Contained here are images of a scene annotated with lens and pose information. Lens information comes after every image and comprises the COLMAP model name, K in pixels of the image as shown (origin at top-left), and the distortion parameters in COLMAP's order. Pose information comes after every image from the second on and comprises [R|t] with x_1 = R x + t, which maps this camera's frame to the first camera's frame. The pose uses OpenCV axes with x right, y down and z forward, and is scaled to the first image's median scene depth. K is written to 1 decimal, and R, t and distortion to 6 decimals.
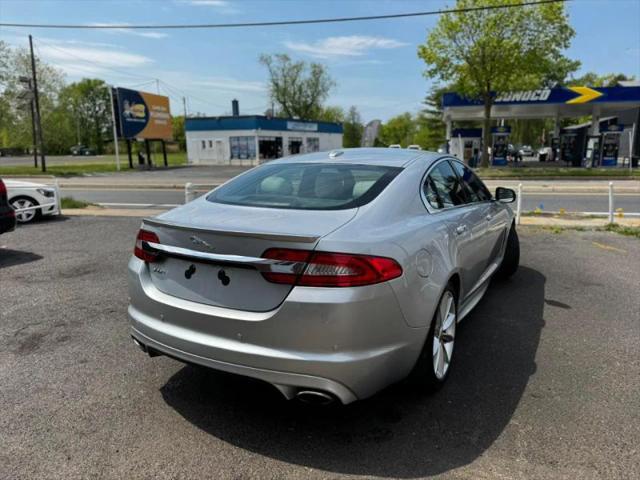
lens RADIAL K [[453.0, 0, 320.0], [0, 453.0, 240.0], [0, 0, 1]] dist [0.020121, -0.024026]
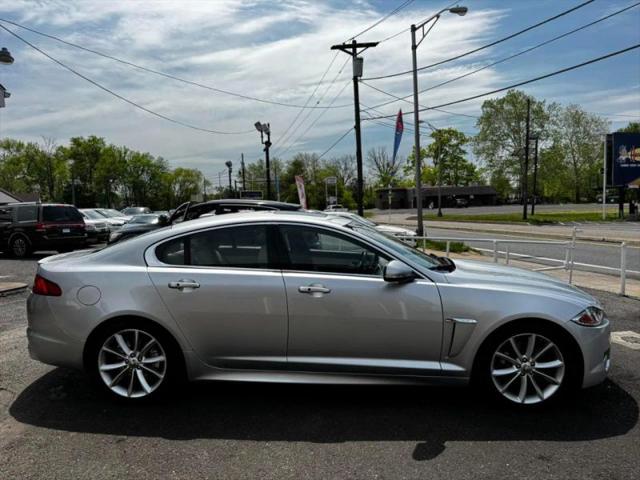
lens RADIAL K [[448.0, 0, 322.8], [0, 448.0, 239.3], [0, 0, 1]] dist [0.108226, -0.166712]
pose [[0.457803, 0.065149, -0.886663, 0.125472], [-0.155654, 0.987781, -0.007789, -0.015847], [0.875322, 0.141579, 0.462350, 0.065380]]
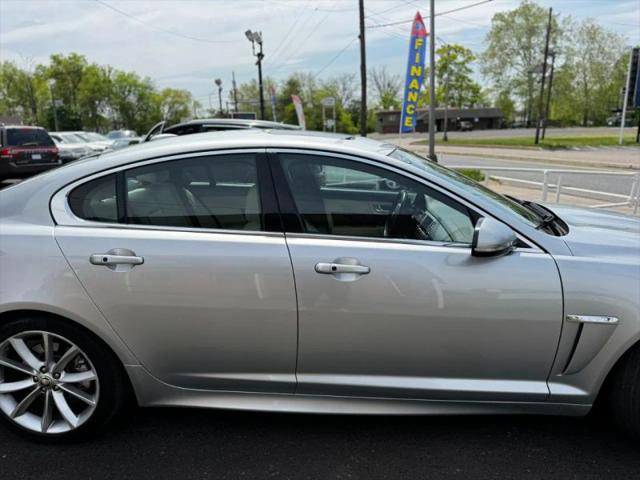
lens RADIAL K [[451.4, 0, 320.0], [0, 451.4, 240.0], [0, 0, 1]] dist [0.046650, -0.065362]
pose [[0.459675, 0.208798, -0.863193, 0.087688], [-0.155442, 0.975881, 0.153278, -0.017079], [0.874378, 0.063719, 0.481044, 0.079796]]
